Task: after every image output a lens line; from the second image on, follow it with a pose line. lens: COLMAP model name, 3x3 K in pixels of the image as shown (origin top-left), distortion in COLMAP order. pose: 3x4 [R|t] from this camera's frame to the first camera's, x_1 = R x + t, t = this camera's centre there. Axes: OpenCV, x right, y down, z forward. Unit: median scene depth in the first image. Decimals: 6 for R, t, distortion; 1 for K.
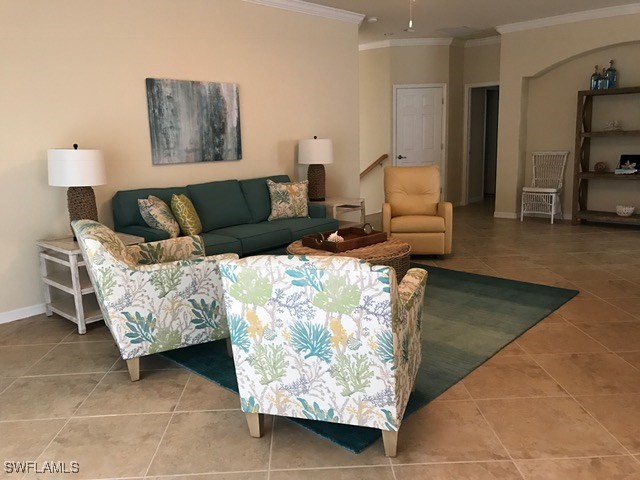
lens RADIAL K [[521.5, 0, 320.0], [0, 521.5, 240.0], [0, 0, 1]] dist [0.002396, -0.000974]
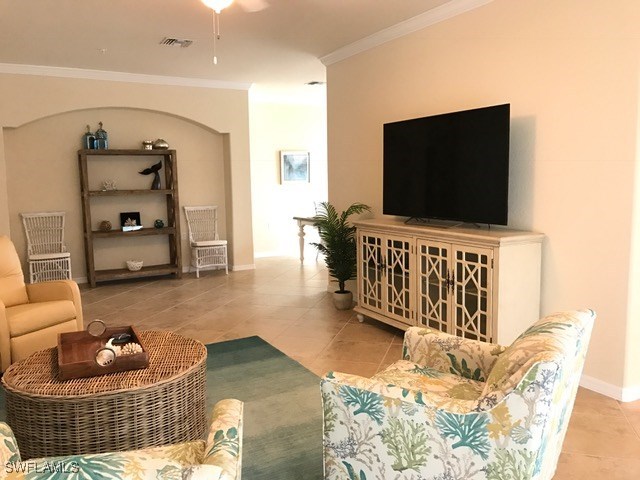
lens RADIAL K [[521.5, 0, 320.0], [0, 521.5, 240.0], [0, 0, 1]] dist [0.002396, -0.000974]
pose [[0.306084, -0.078842, 0.948734, -0.288515], [0.197894, 0.980065, 0.017601, -0.051121], [-0.931209, 0.182361, 0.315585, 0.316205]]
